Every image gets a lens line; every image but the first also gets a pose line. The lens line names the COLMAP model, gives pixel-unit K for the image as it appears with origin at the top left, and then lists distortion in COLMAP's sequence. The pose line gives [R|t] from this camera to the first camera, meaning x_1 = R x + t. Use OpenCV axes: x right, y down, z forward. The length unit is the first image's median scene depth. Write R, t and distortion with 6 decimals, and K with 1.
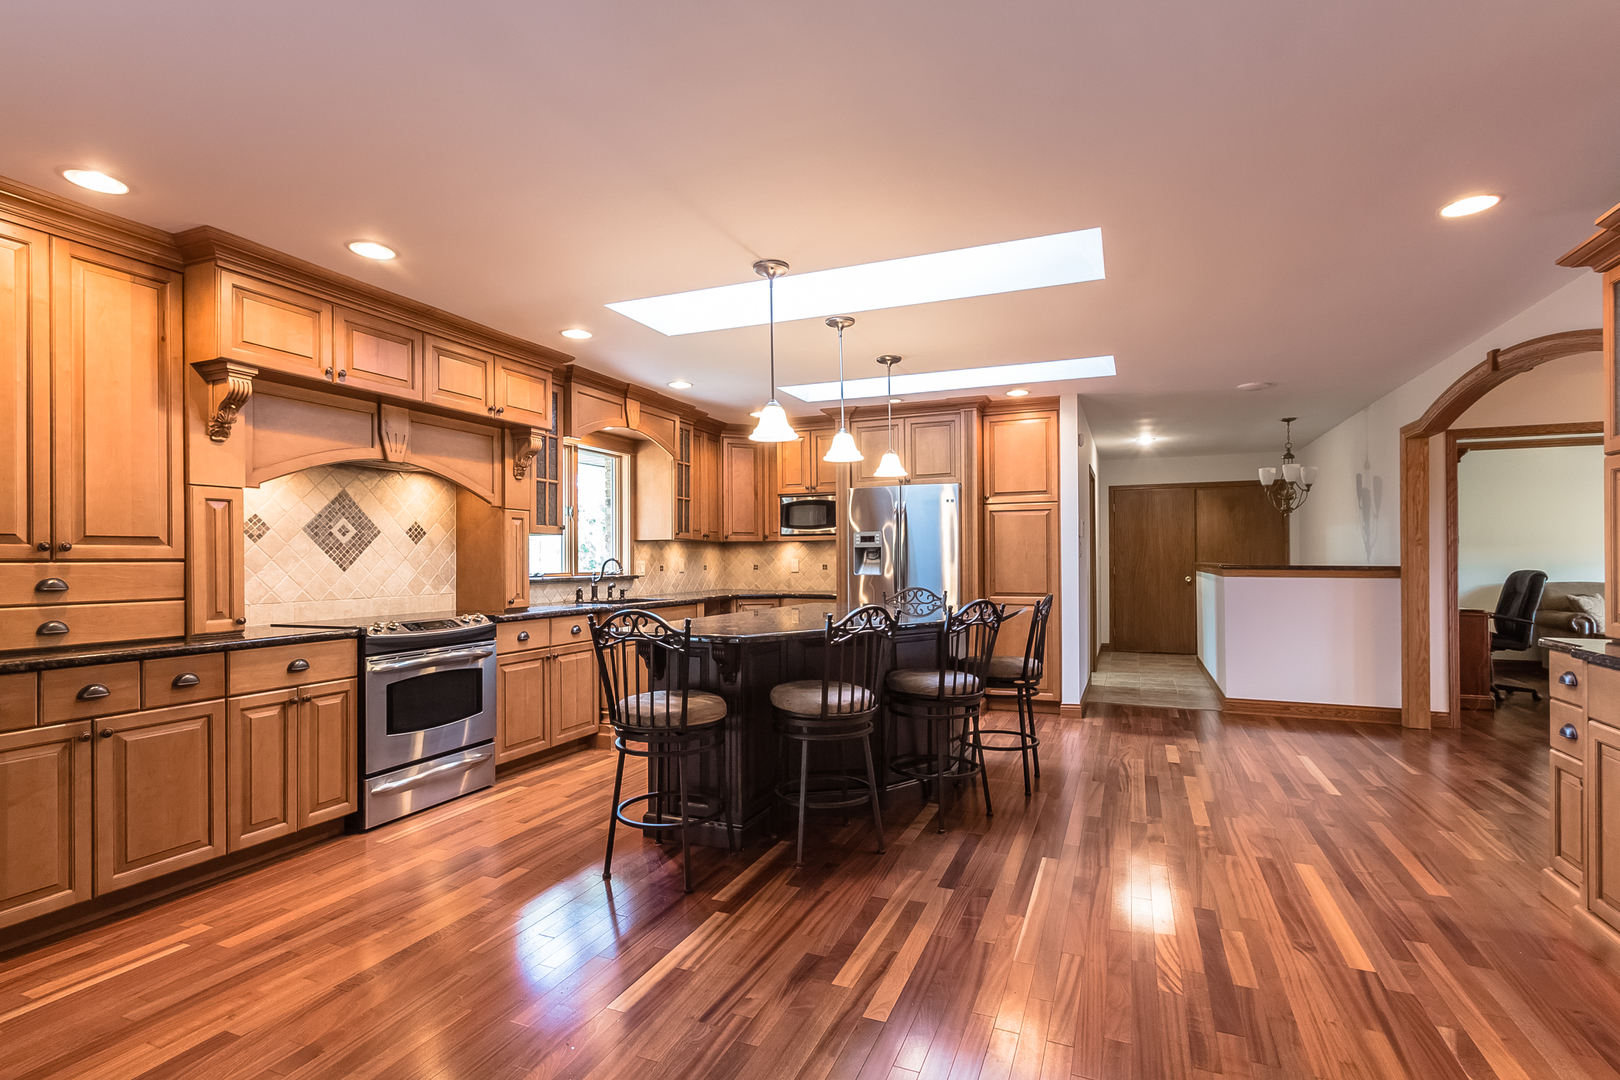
lens RADIAL K [[769.3, 0, 817.0], [0, 769.3, 545.9], [0, 0, 1]] dist [0.003990, -0.000743]
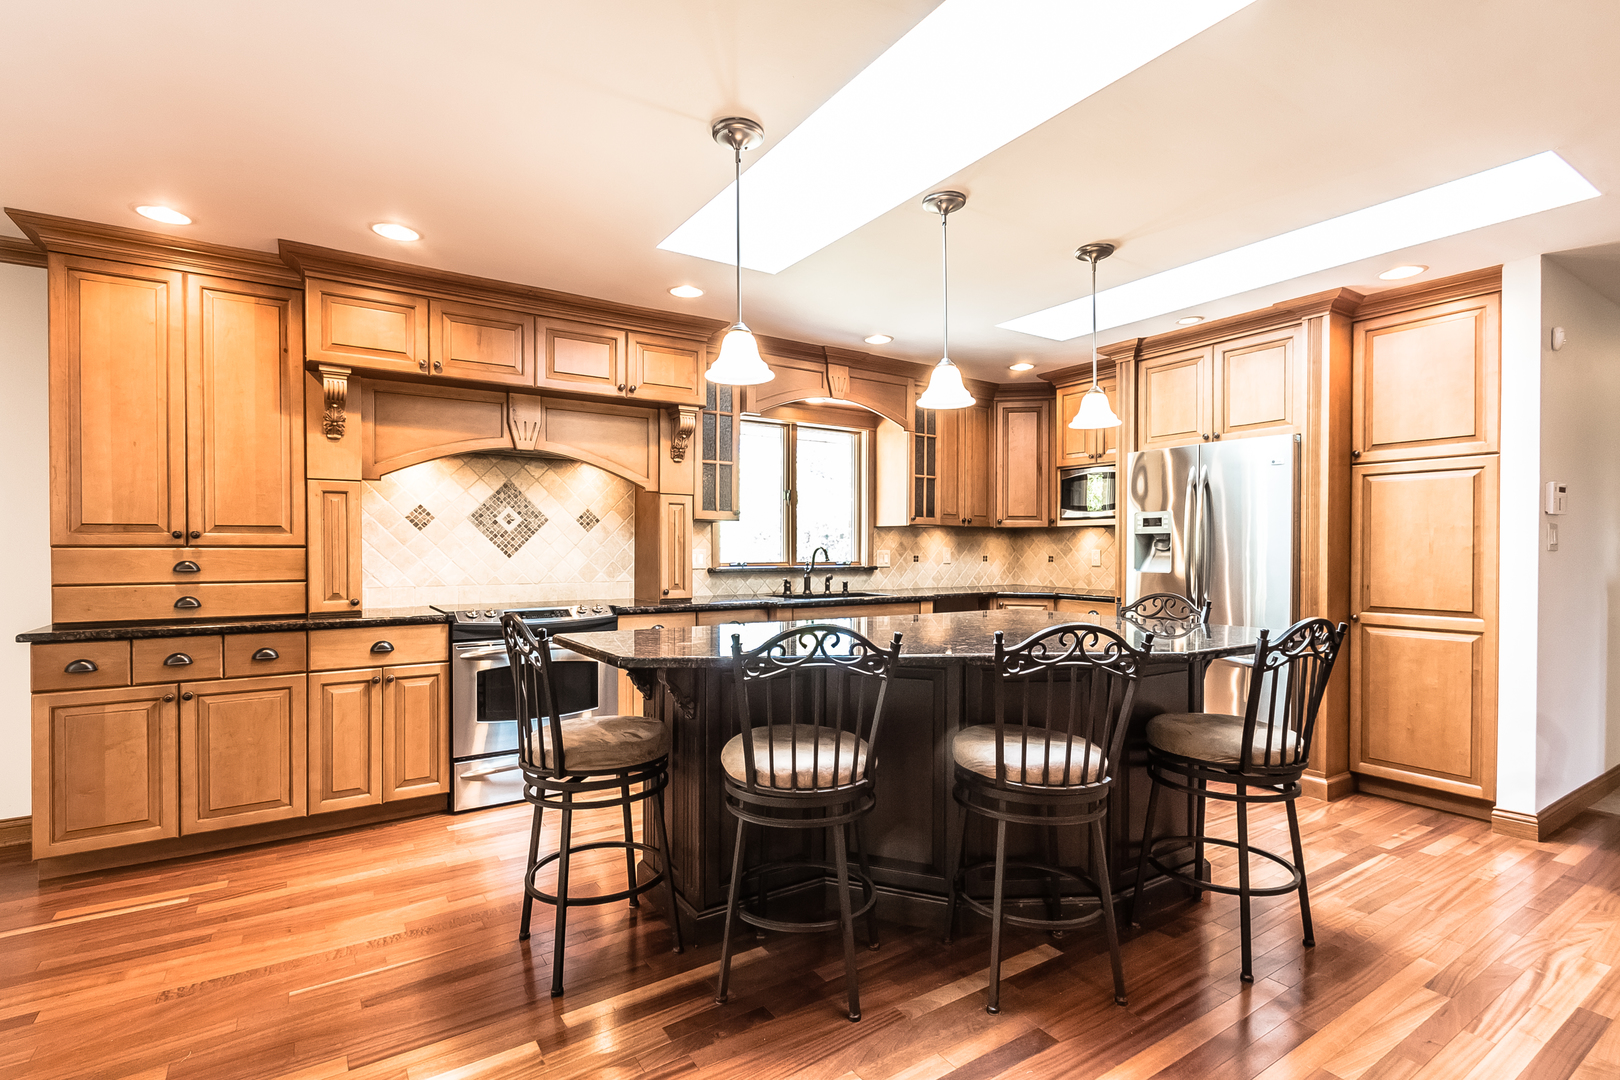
lens RADIAL K [[769.3, 0, 806.6], [0, 769.3, 549.6], [0, 0, 1]] dist [0.003990, -0.000743]
pose [[0.830201, 0.008060, -0.557407, 0.351401], [0.003286, 0.999807, 0.019352, 0.003158], [0.557455, -0.017897, 0.830014, 0.406563]]
